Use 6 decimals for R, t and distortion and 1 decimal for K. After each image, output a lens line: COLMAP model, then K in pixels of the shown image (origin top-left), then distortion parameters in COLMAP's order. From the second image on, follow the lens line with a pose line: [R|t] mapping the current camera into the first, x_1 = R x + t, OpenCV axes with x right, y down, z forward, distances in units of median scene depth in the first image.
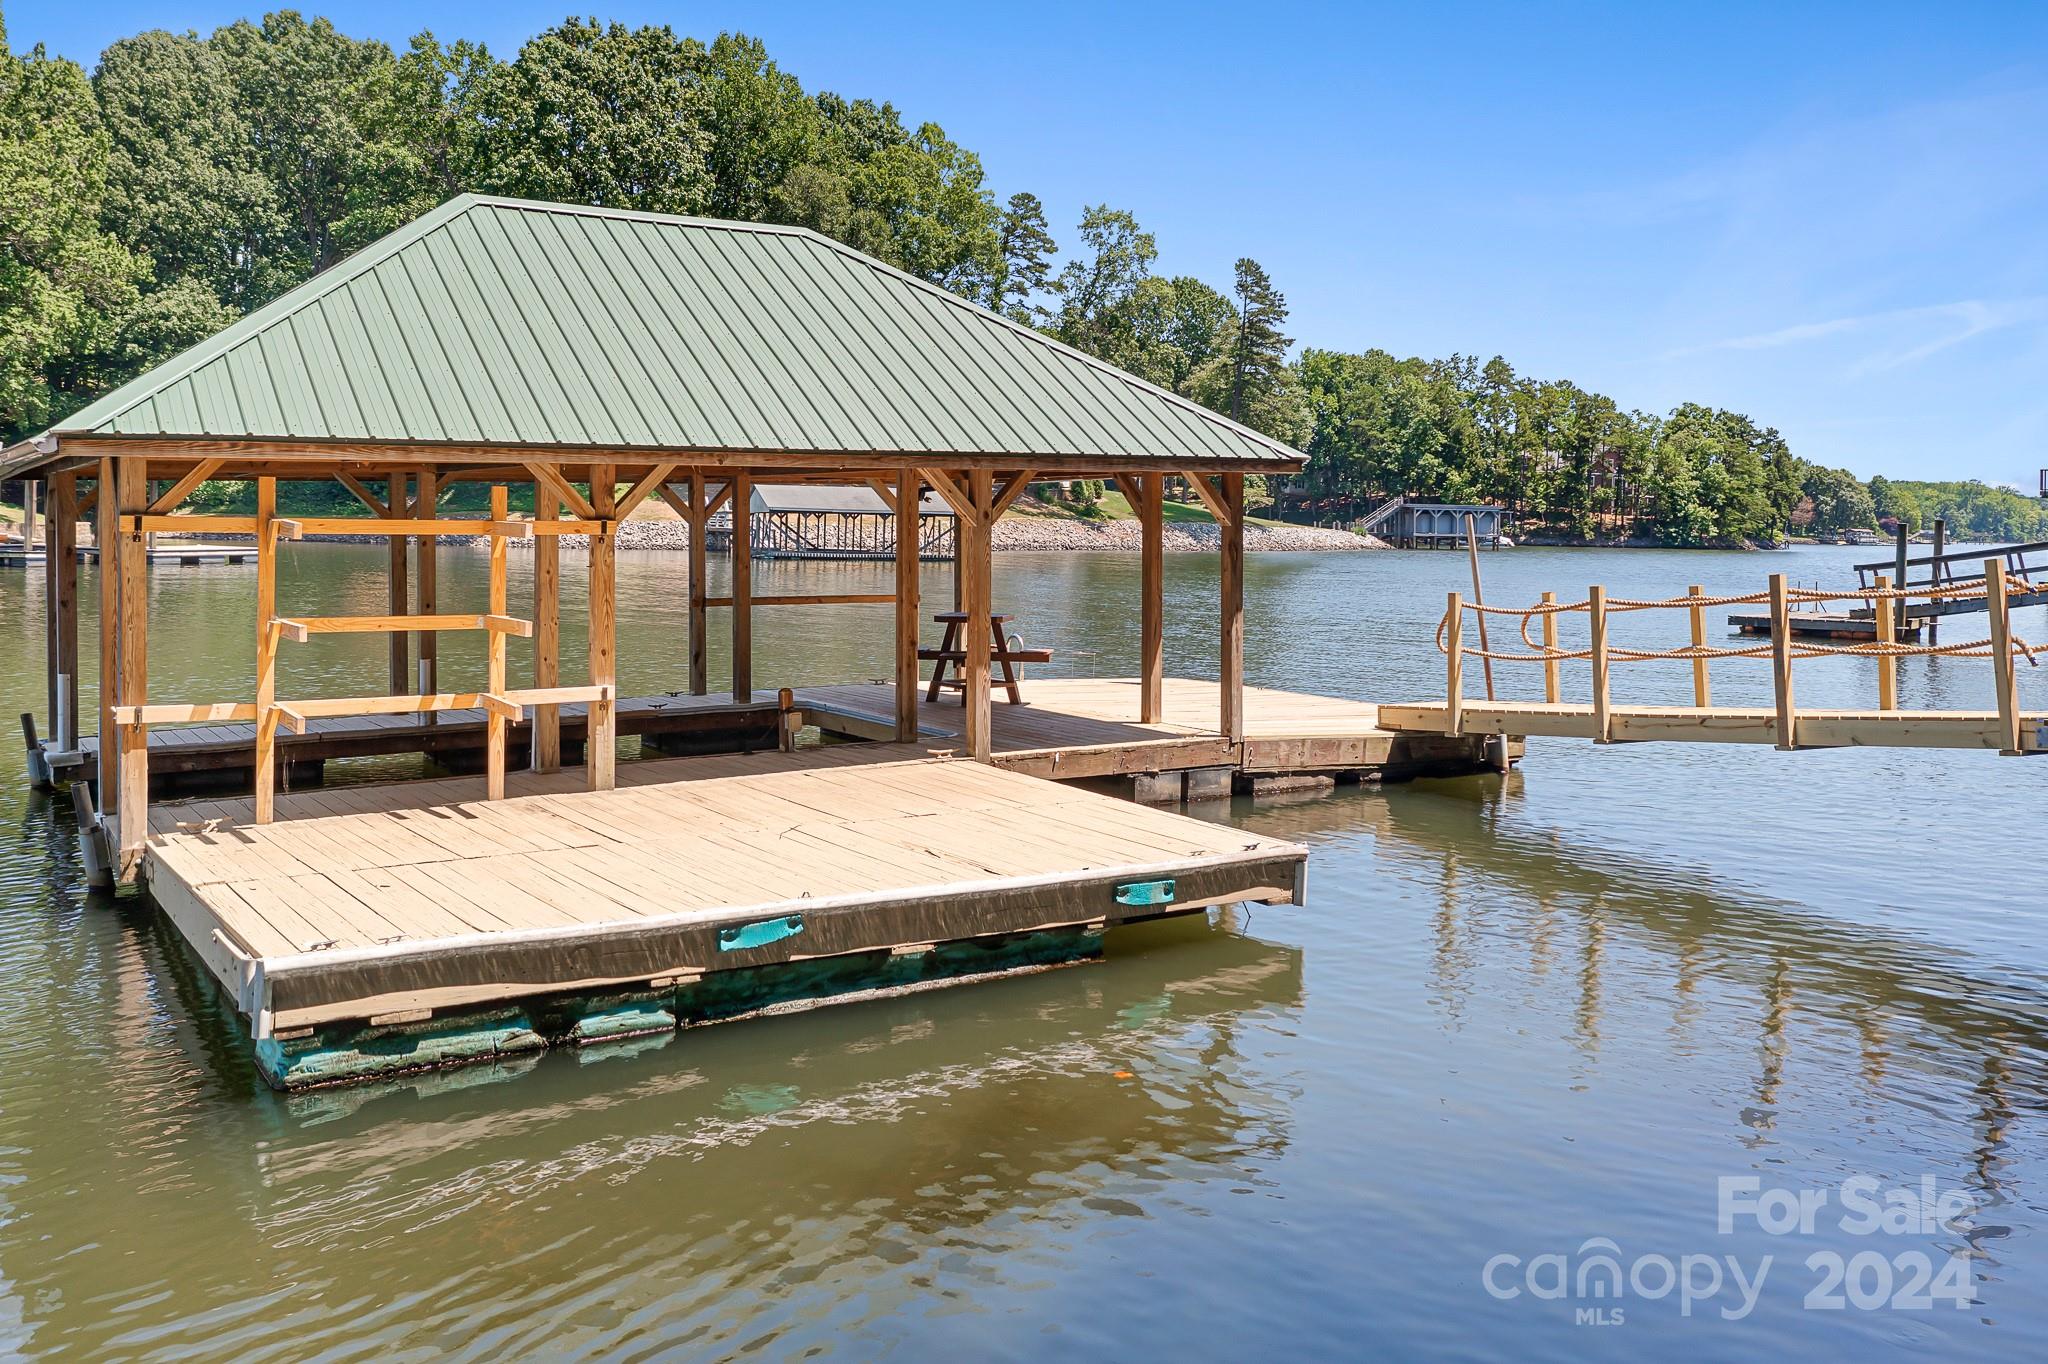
lens RADIAL K [[1682.5, 0, 1024.2], [0, 1682.5, 621.4], [0, 0, 1]] dist [-0.031946, -0.003472]
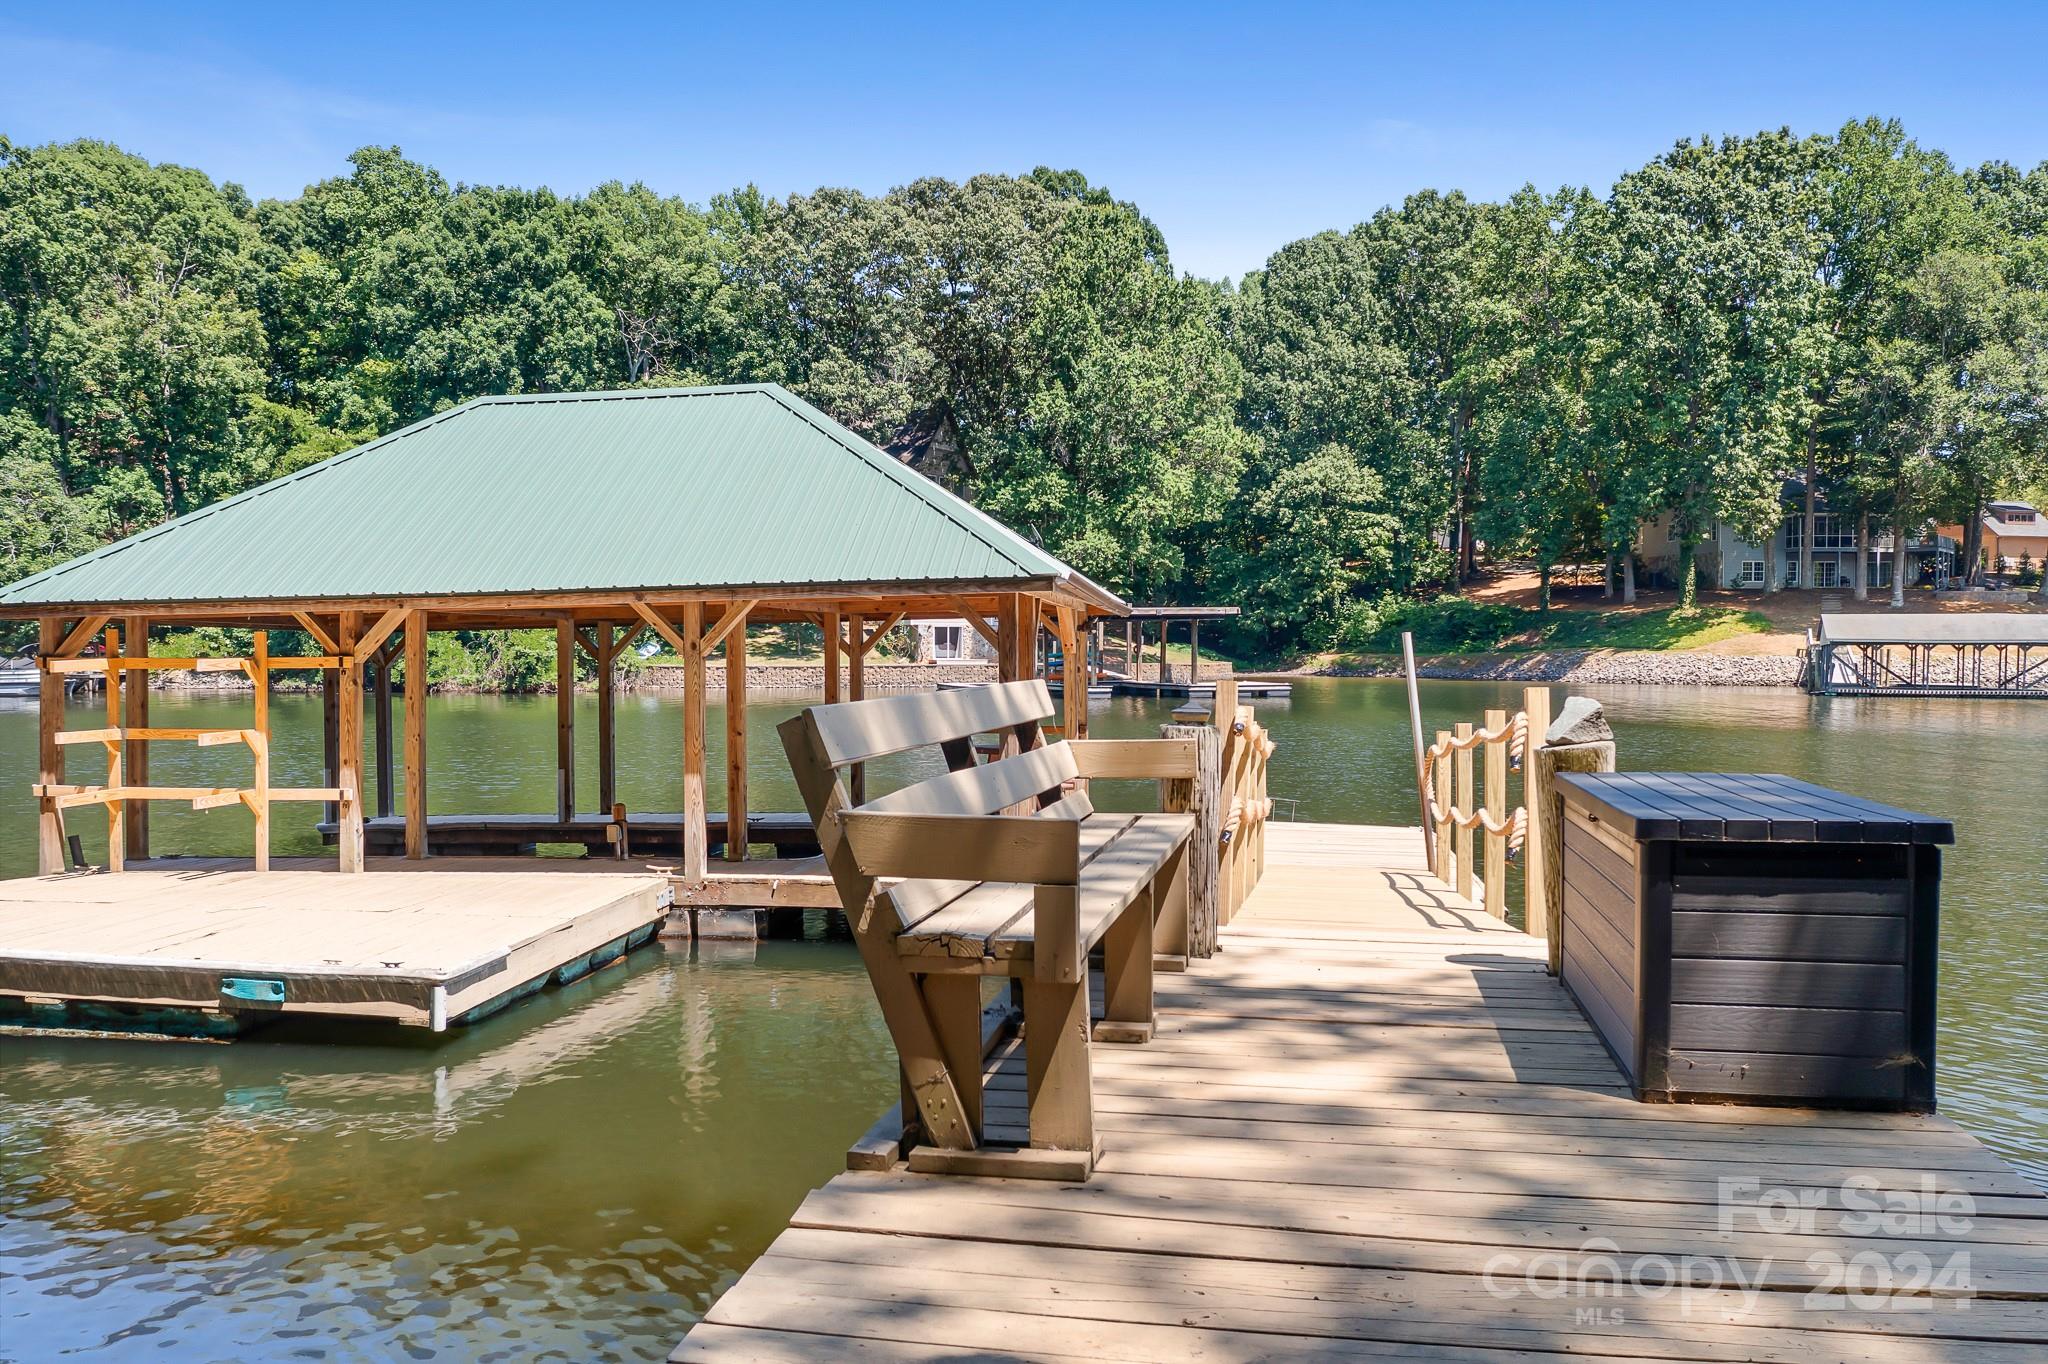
lens RADIAL K [[1637.4, 0, 1033.9], [0, 1637.4, 744.5], [0, 0, 1]] dist [-0.010264, -0.011381]
pose [[0.729539, 0.022858, -0.683557, 0.117178], [-0.028334, 0.999593, 0.003186, -0.001613], [0.683352, 0.017043, 0.729891, 0.056636]]
